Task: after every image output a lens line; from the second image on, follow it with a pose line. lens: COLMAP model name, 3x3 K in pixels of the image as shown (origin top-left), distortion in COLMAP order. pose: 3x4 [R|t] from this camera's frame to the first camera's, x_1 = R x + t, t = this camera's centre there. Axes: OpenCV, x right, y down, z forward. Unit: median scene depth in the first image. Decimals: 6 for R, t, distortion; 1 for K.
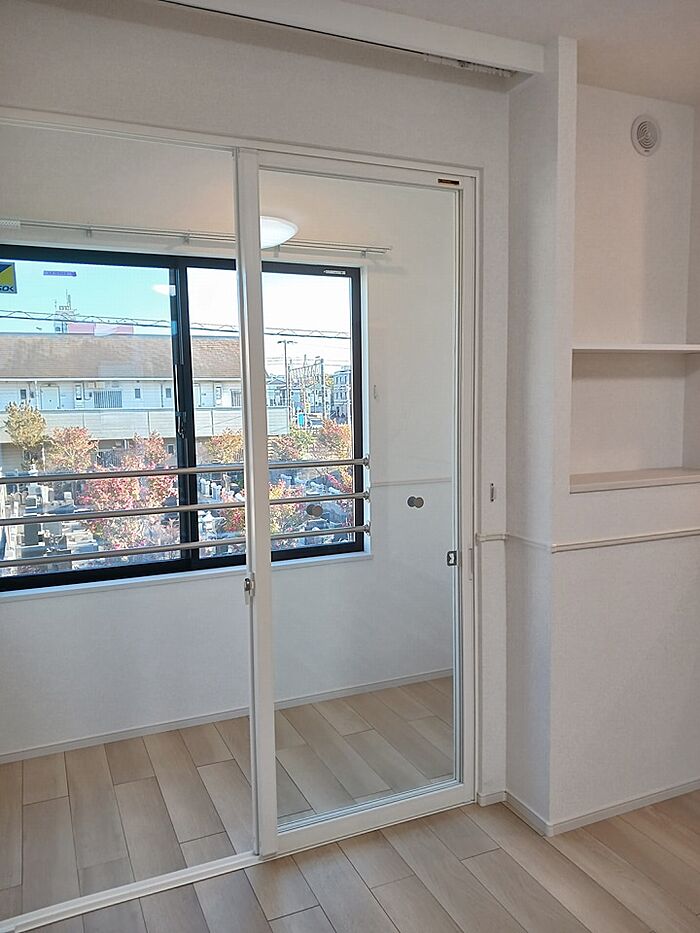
lens RADIAL K [[765.7, 0, 366.8], [0, 765.7, 470.6], [0, 0, 1]] dist [0.014563, 0.002520]
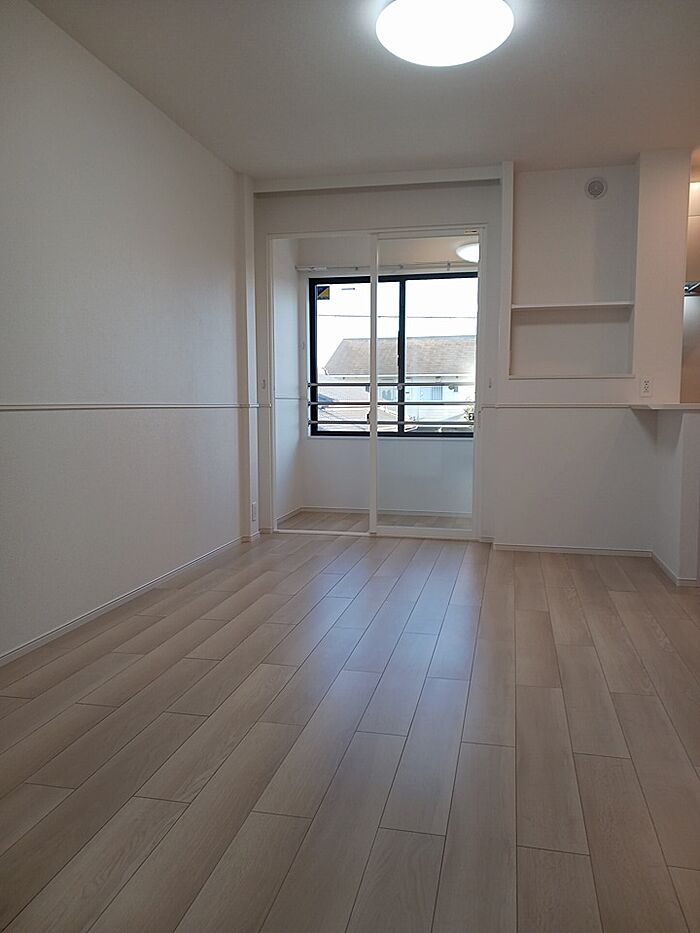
lens RADIAL K [[720.5, 0, 351.5], [0, 720.5, 468.5], [0, 0, 1]] dist [0.026120, -0.060267]
pose [[0.801619, 0.072310, -0.593446, 1.111657], [-0.068524, 0.997229, 0.028949, 0.245014], [0.593895, 0.017459, 0.804353, -0.803659]]
